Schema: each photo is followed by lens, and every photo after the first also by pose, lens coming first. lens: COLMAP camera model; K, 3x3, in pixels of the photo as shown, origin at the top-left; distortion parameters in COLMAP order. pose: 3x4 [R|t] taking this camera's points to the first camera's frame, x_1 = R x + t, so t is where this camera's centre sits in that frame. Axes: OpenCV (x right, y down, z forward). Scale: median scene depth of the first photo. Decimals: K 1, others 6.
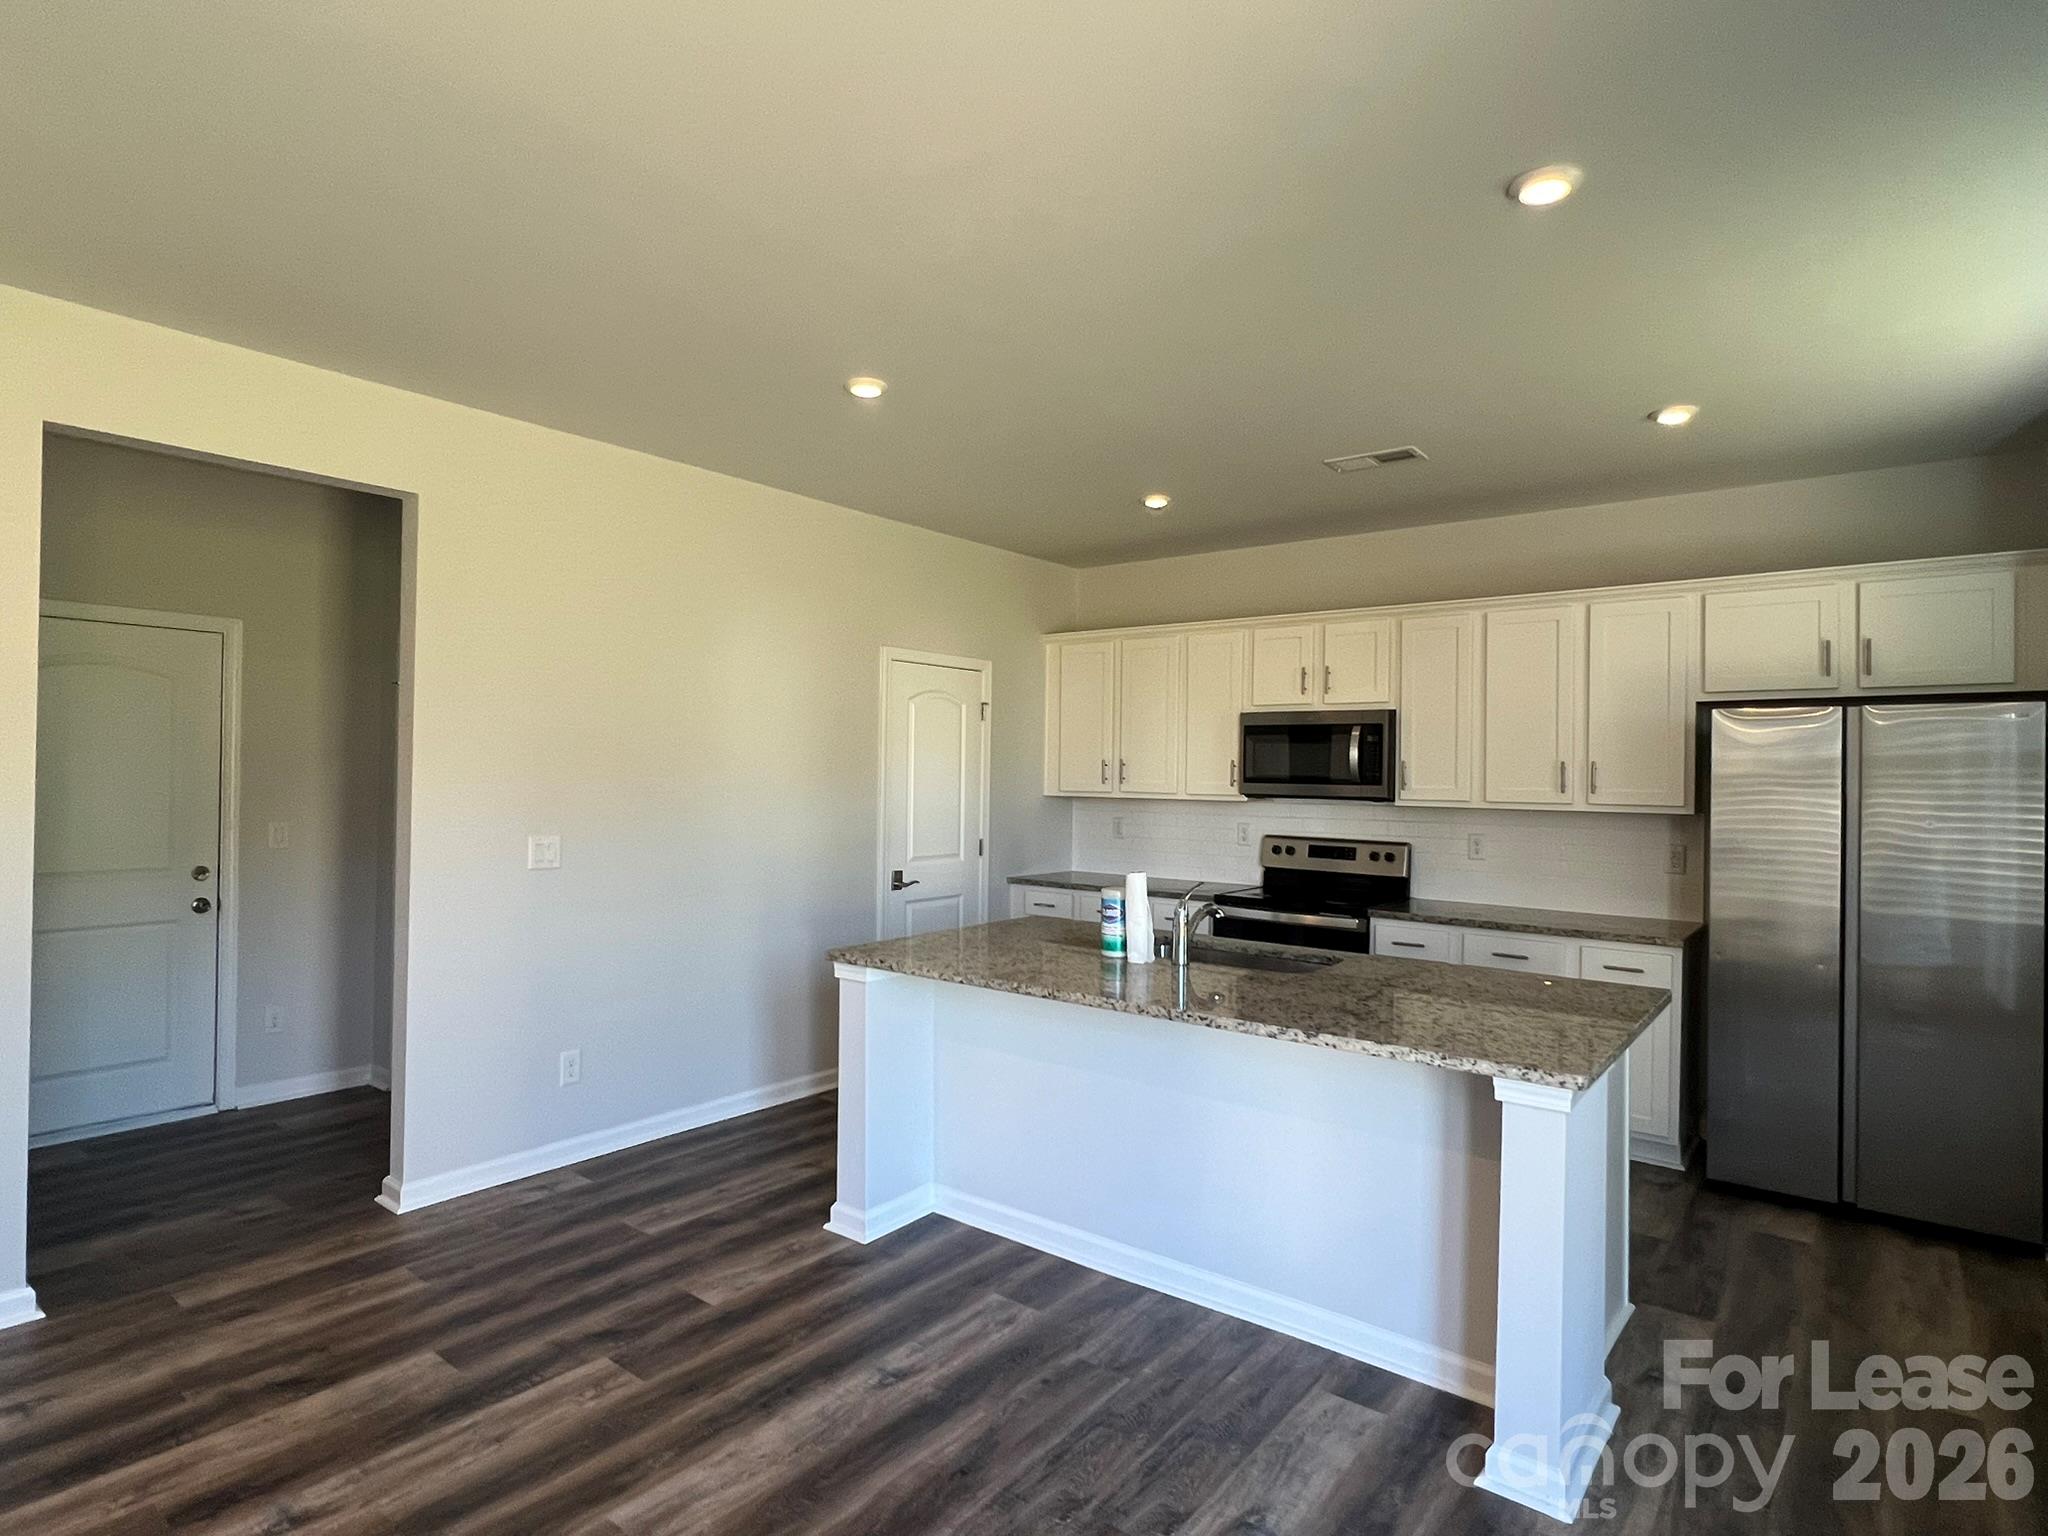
lens RADIAL K [[1144.3, 0, 1024.0], [0, 1144.3, 768.0], [0, 0, 1]] dist [0.023062, -0.001233]
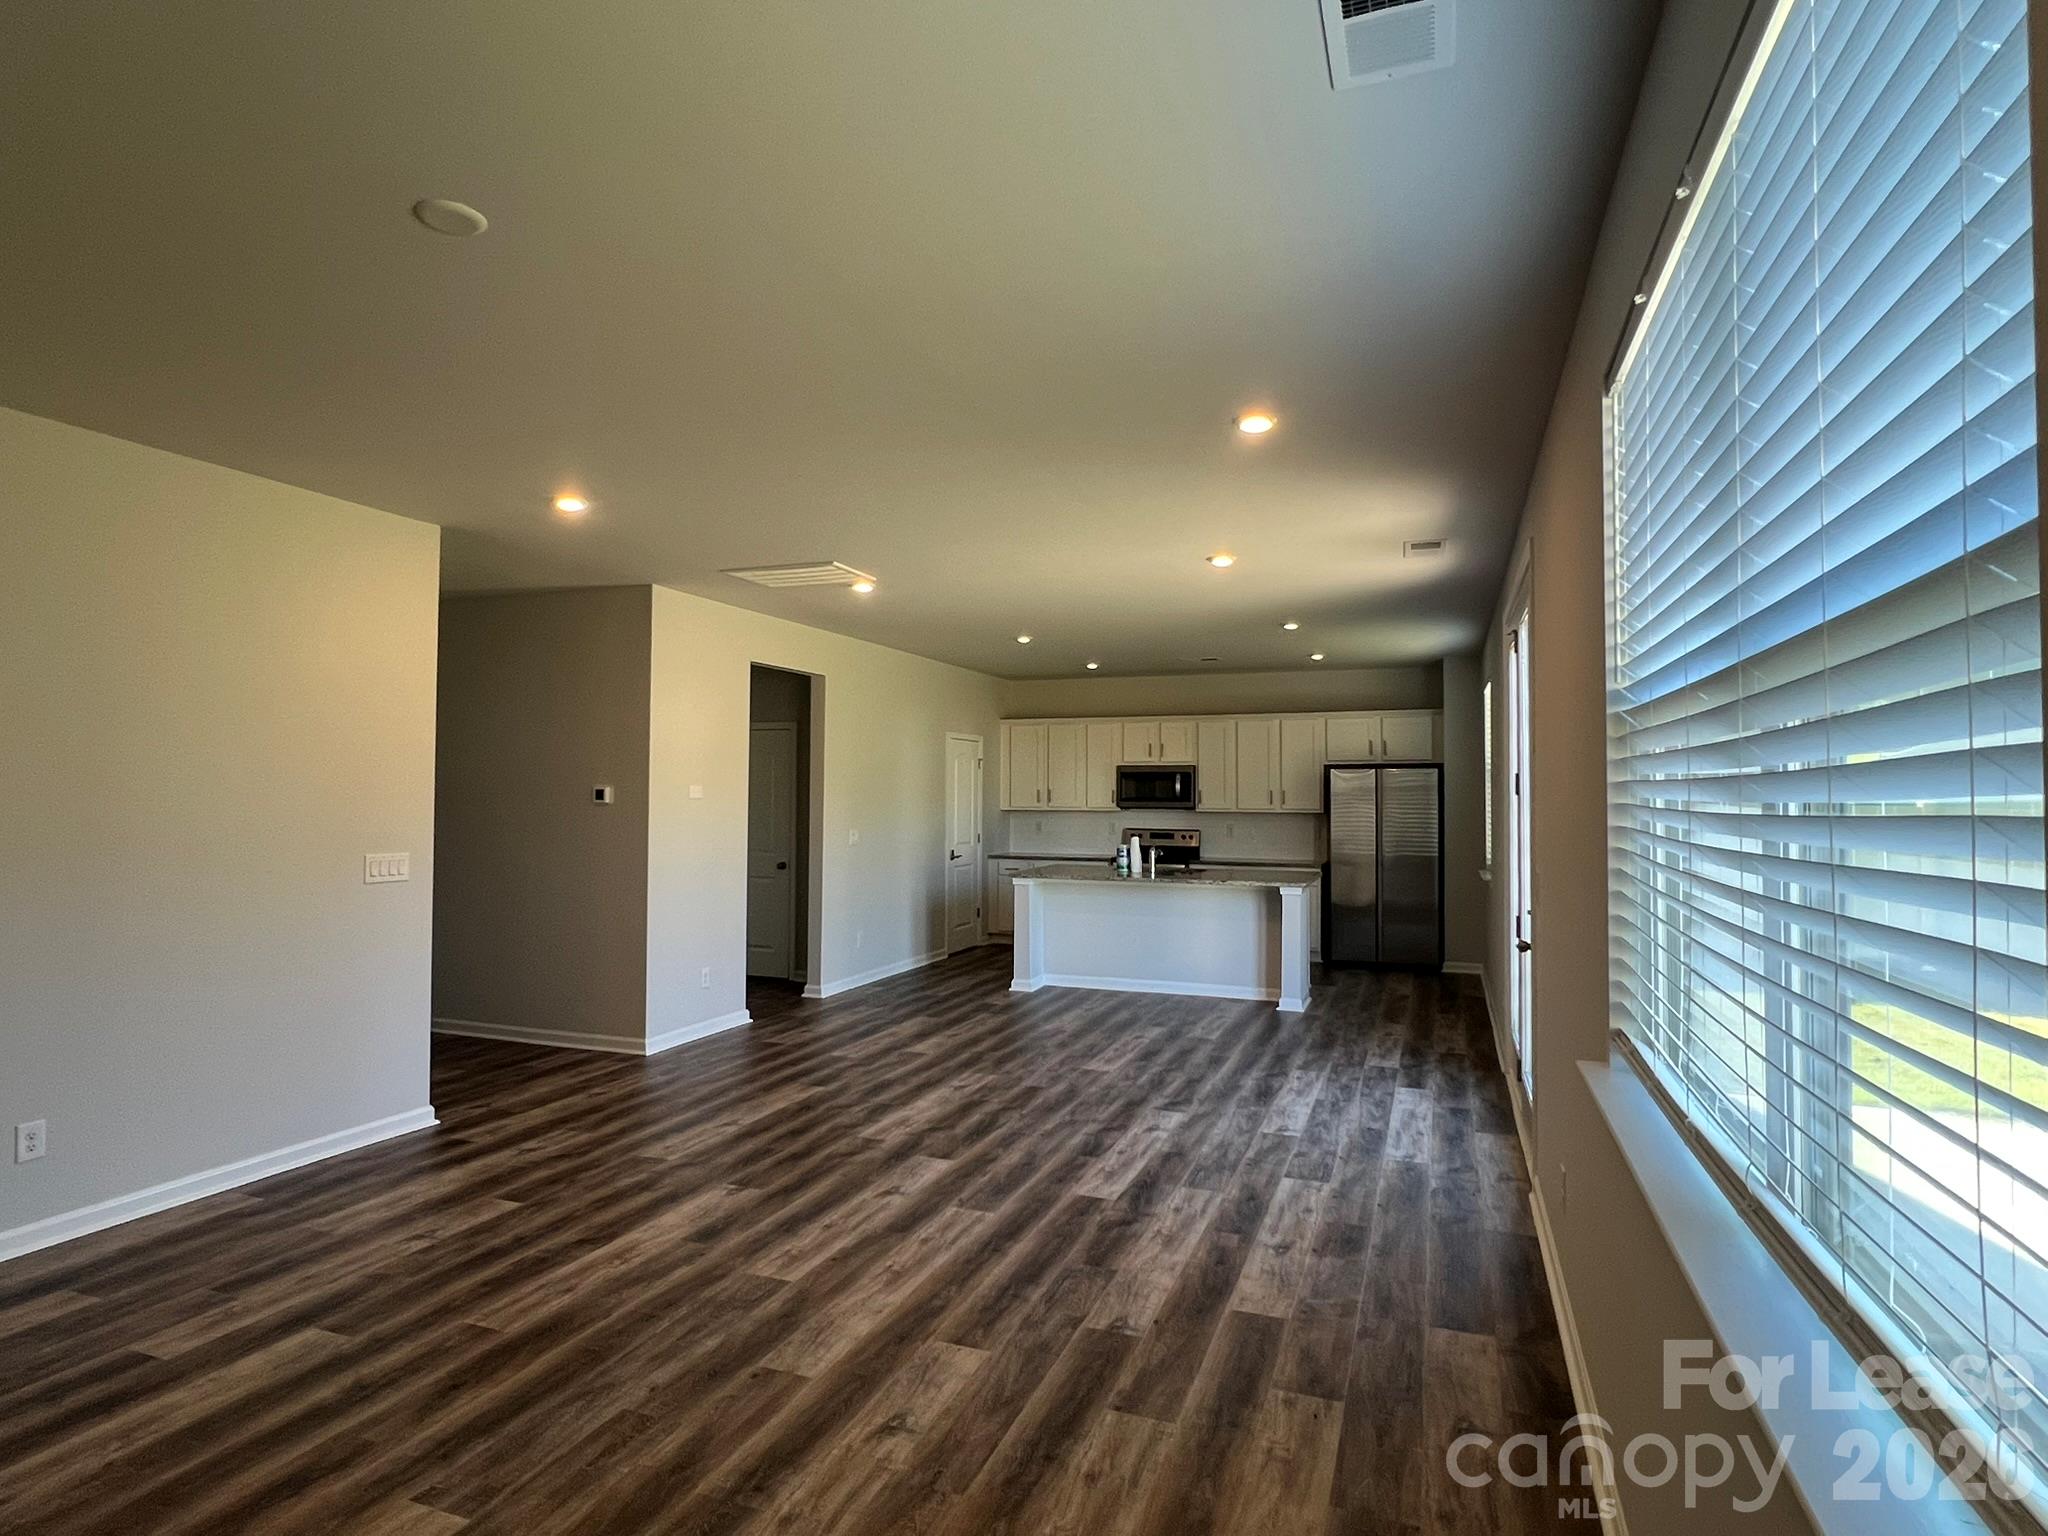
lens RADIAL K [[1144.3, 0, 1024.0], [0, 1144.3, 768.0], [0, 0, 1]] dist [0.023062, -0.001233]
pose [[0.956099, -0.000863, 0.293044, -0.586007], [0.005641, 0.999865, -0.015462, -0.015983], [-0.292991, 0.016436, 0.955974, -0.898885]]
